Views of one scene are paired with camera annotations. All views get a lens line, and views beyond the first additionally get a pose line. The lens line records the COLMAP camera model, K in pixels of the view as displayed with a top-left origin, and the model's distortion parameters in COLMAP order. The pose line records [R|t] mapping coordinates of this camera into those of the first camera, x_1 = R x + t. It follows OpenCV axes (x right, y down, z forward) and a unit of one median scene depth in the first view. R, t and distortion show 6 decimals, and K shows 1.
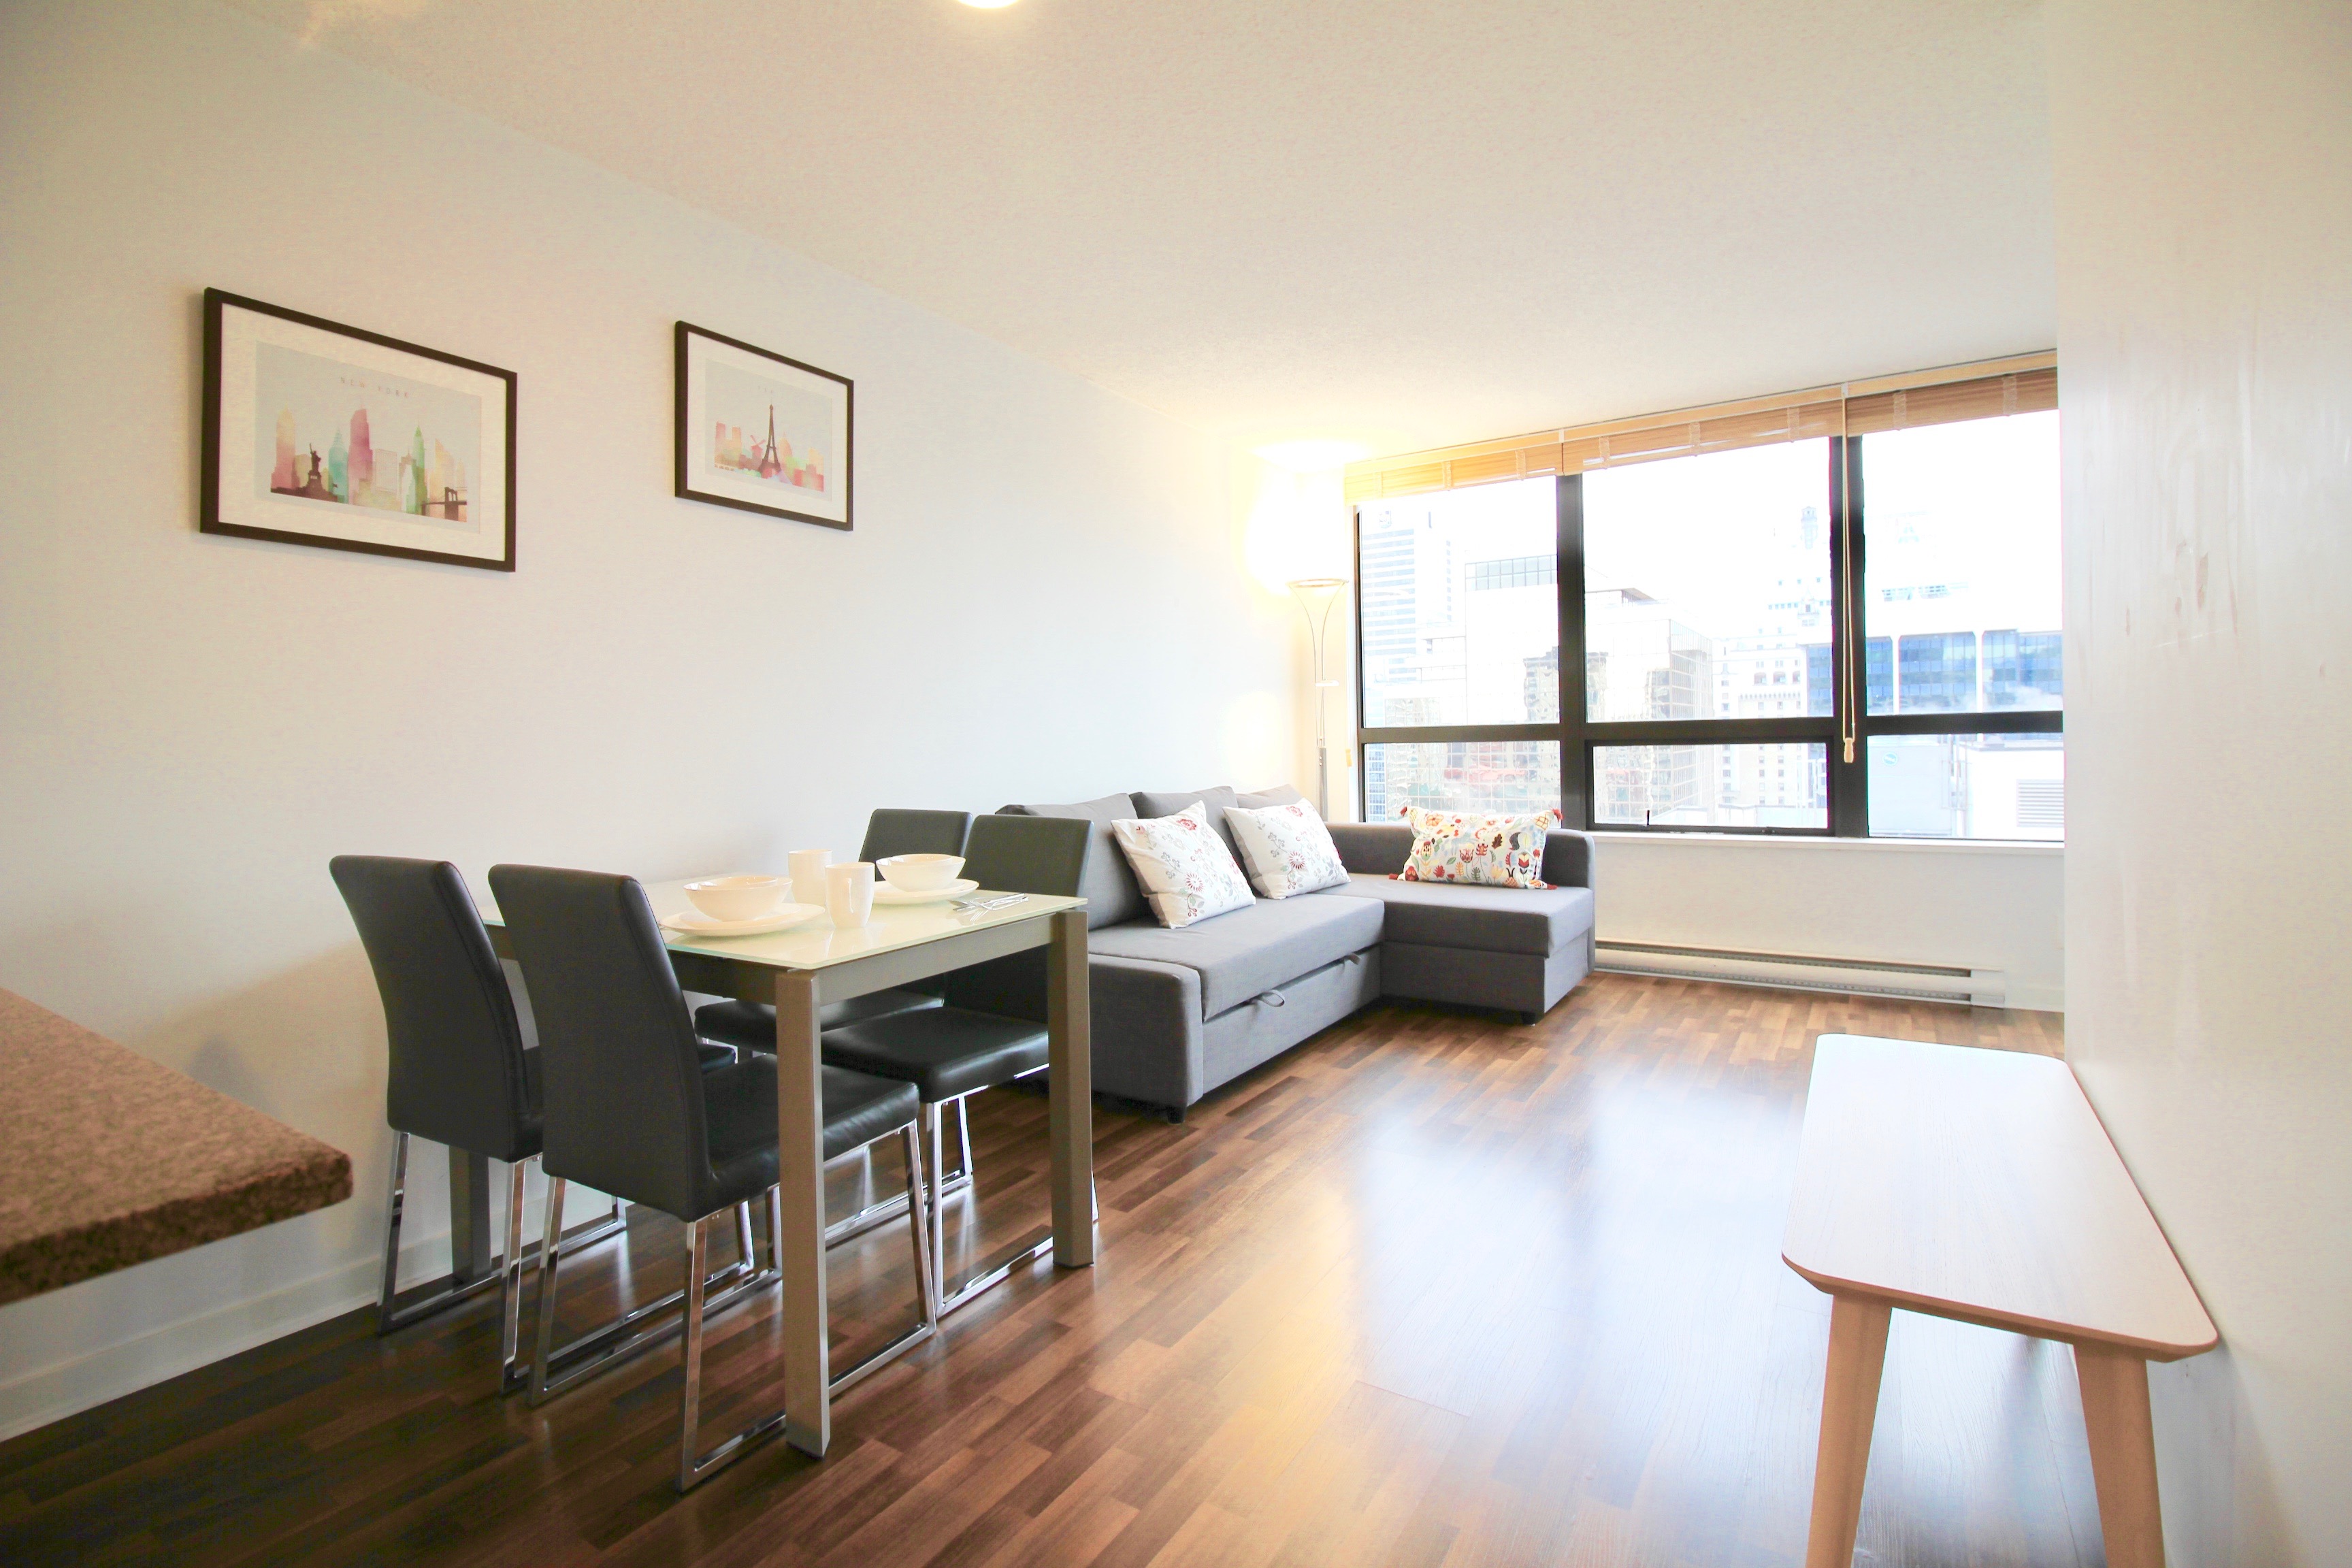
lens RADIAL K [[1077.7, 0, 1185.6], [0, 1077.7, 750.2], [0, 0, 1]] dist [-0.001829, -0.011631]
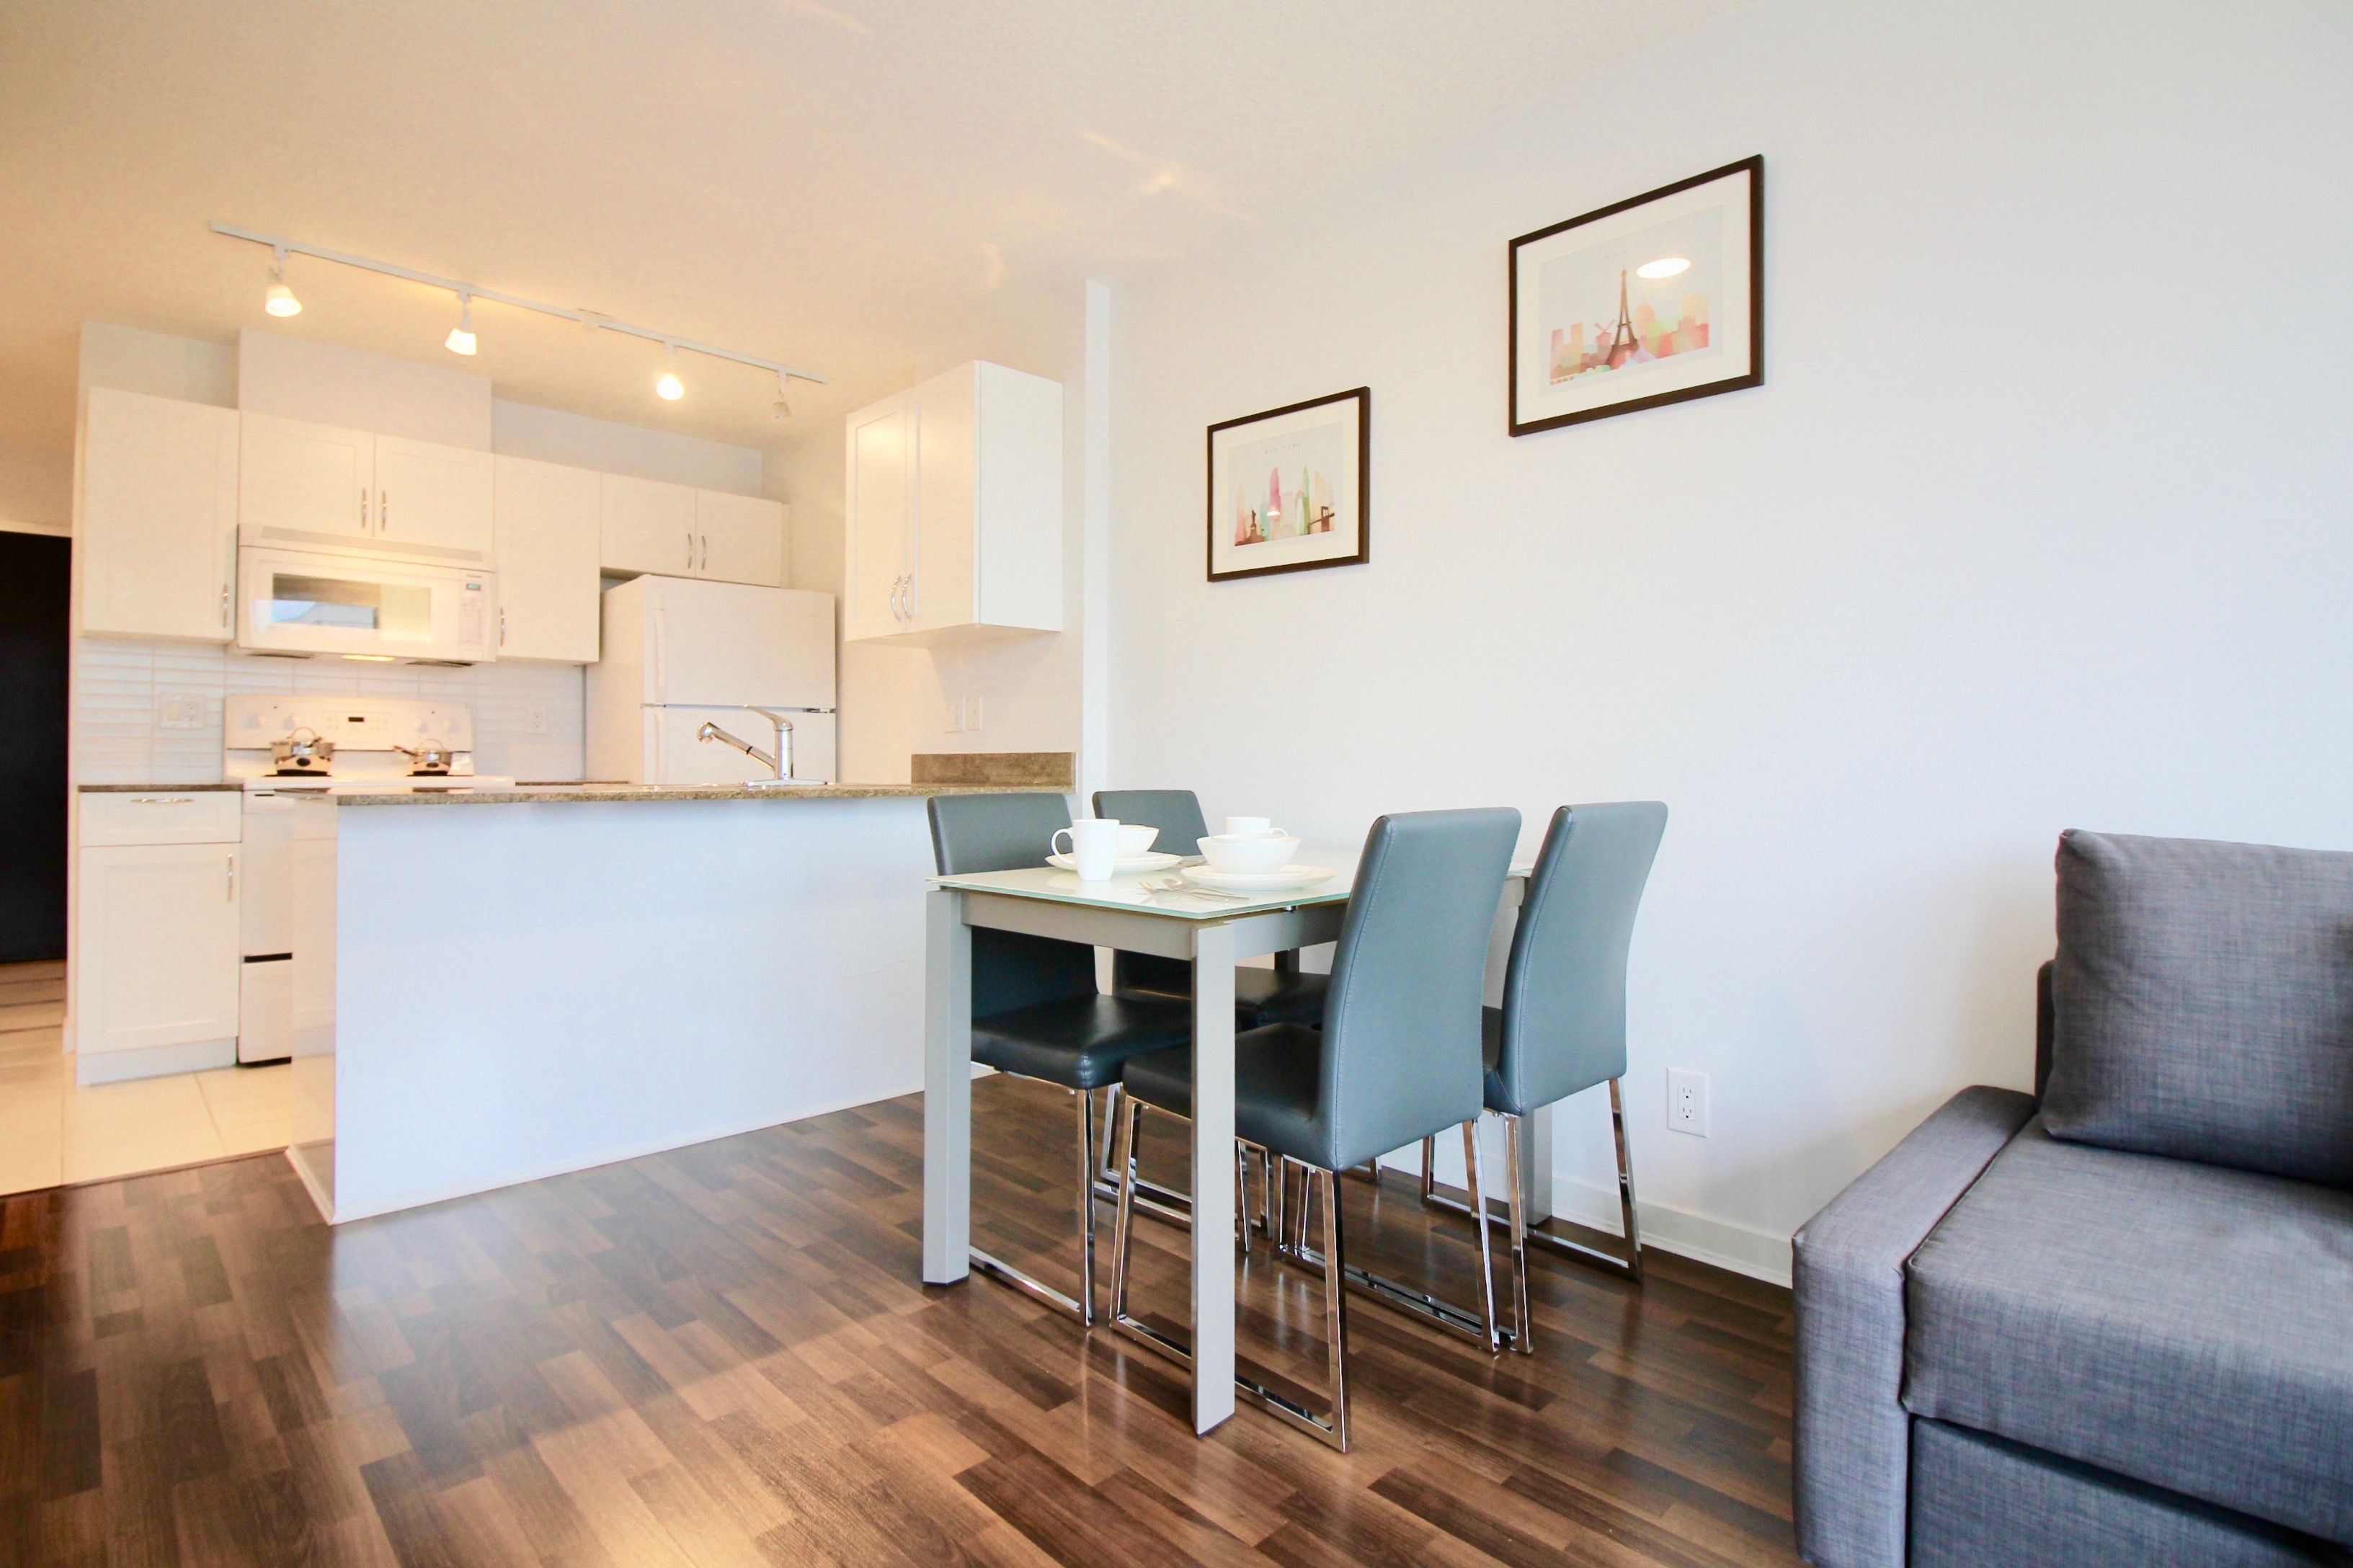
lens RADIAL K [[1095.6, 0, 1171.8], [0, 1095.6, 754.9], [0, 0, 1]] dist [0.000747, -0.012947]
pose [[-0.205177, 0.013184, -0.978636, 0.313544], [-0.007915, 0.999854, 0.015129, 0.012864], [0.978693, 0.010850, -0.205042, 0.581858]]
